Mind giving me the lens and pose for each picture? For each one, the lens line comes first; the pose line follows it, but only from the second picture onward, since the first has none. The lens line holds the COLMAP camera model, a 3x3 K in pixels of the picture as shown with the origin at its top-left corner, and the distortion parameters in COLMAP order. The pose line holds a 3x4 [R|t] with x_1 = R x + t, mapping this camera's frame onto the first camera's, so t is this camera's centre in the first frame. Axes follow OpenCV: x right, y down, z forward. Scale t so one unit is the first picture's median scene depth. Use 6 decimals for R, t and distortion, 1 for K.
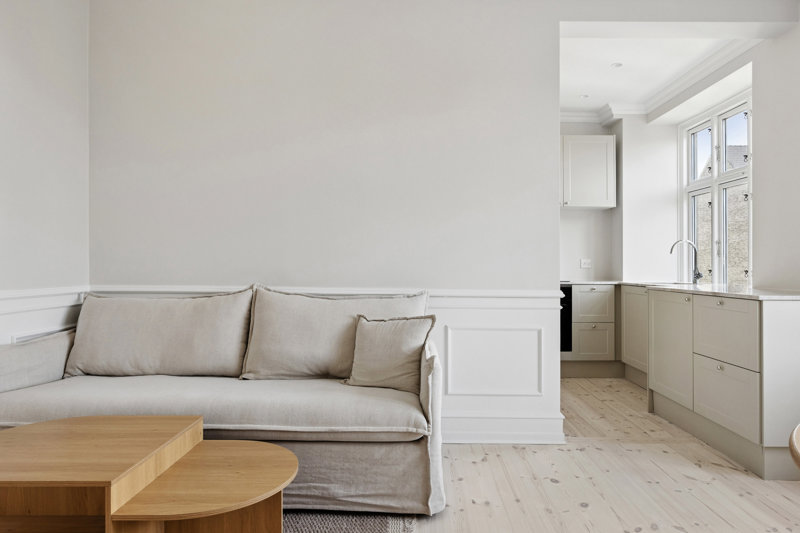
lens RADIAL K [[511.5, 0, 410.3], [0, 511.5, 261.0], [0, 0, 1]] dist [-0.003413, 0.000515]
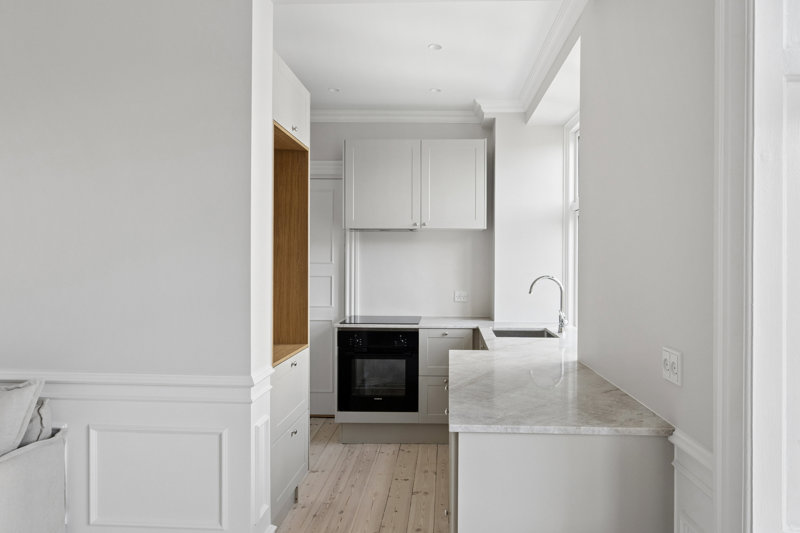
lens RADIAL K [[498.9, 0, 424.9], [0, 498.9, 265.1], [0, 0, 1]] dist [0.000155, 0.000730]
pose [[0.999283, 0.000704, -0.037856, 0.337991], [-0.000030, 0.999842, 0.017799, -0.063289], [0.037863, -0.017785, 0.999125, 0.213573]]
